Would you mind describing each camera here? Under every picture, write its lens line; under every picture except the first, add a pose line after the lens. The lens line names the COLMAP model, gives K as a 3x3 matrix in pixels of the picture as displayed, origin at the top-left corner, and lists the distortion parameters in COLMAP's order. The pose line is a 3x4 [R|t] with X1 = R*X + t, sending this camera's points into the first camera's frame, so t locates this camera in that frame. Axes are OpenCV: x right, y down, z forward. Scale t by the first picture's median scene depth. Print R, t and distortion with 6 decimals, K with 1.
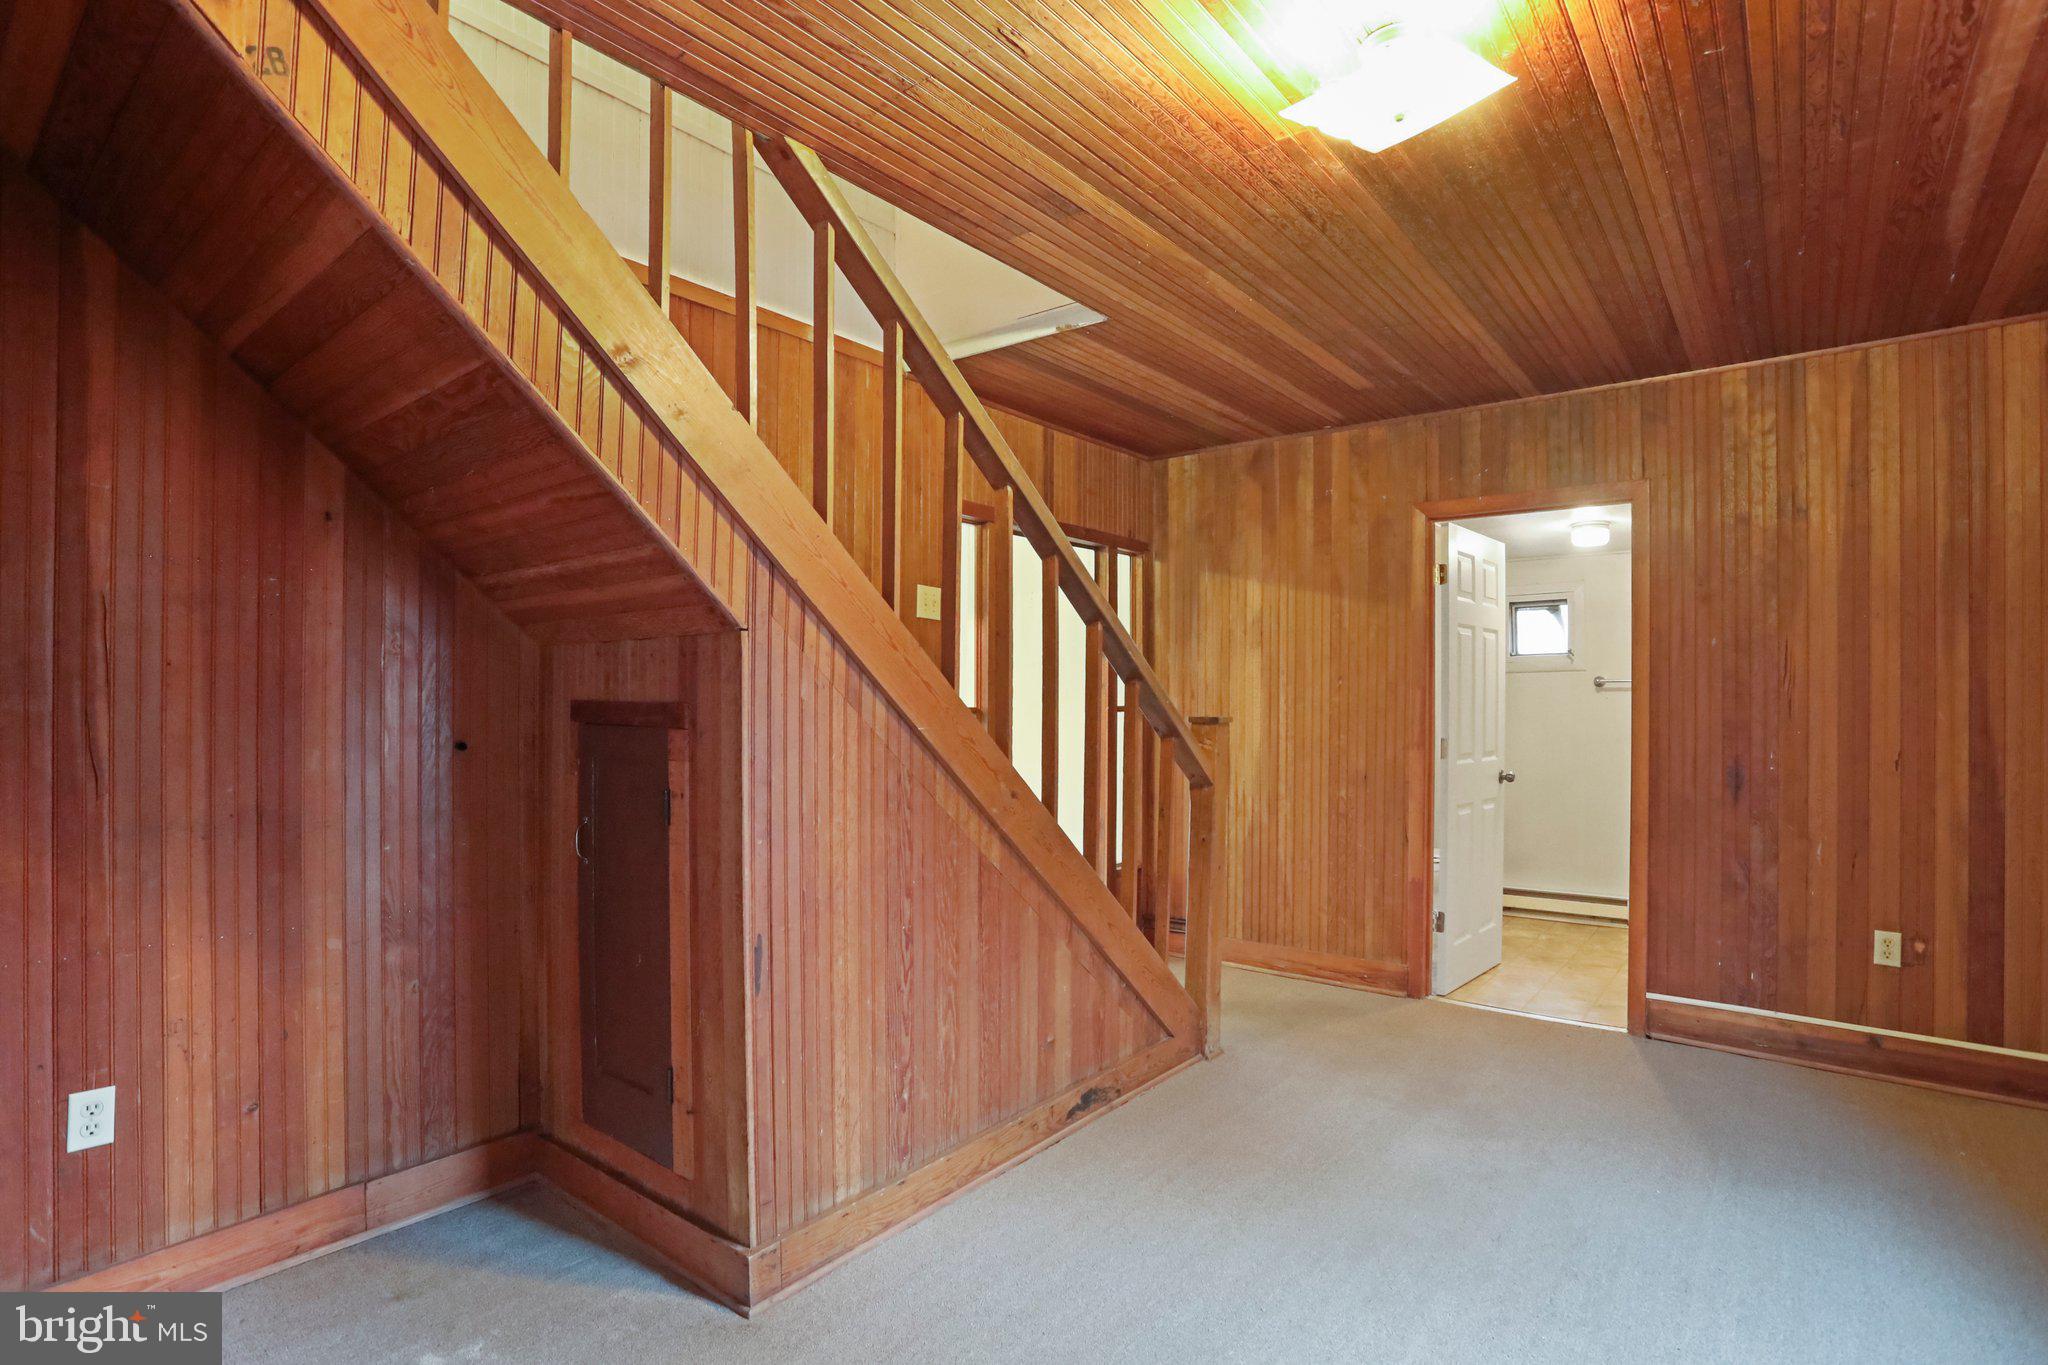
lens RADIAL K [[1005.1, 0, 1025.9], [0, 1005.1, 695.4], [0, 0, 1]] dist [-0.066491, 0.023246]
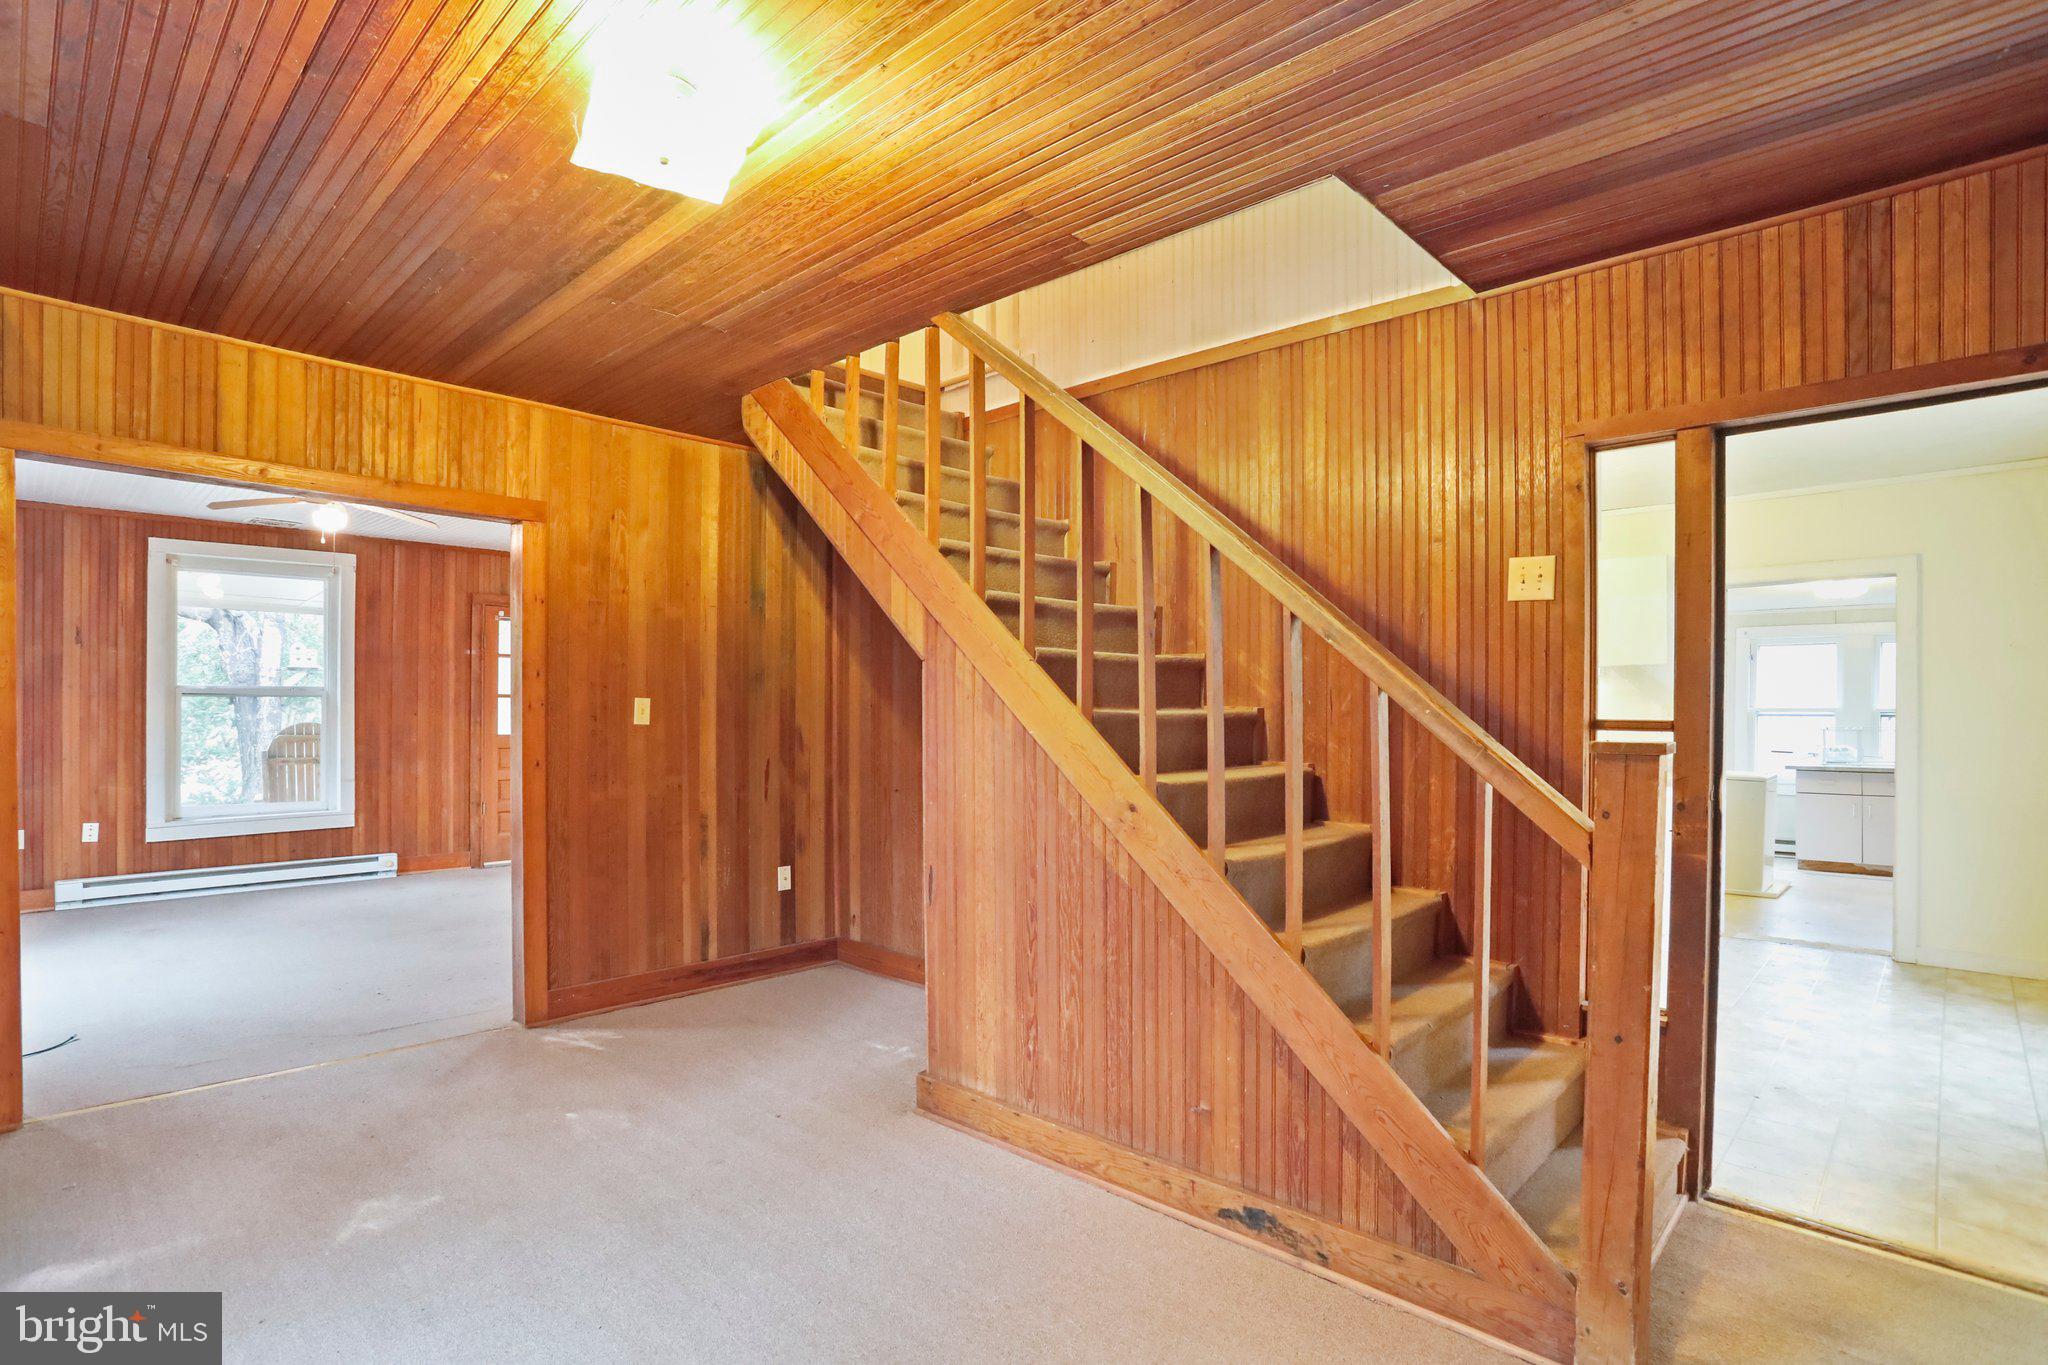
lens RADIAL K [[1005.1, 0, 1027.6], [0, 1005.1, 707.3], [0, 0, 1]] dist [-0.066491, 0.023246]
pose [[-0.076141, -0.001745, -0.997096, 0.999935], [0.001027, 0.999998, -0.001829, 0.005786], [0.997097, -0.001164, -0.076139, 1.036837]]
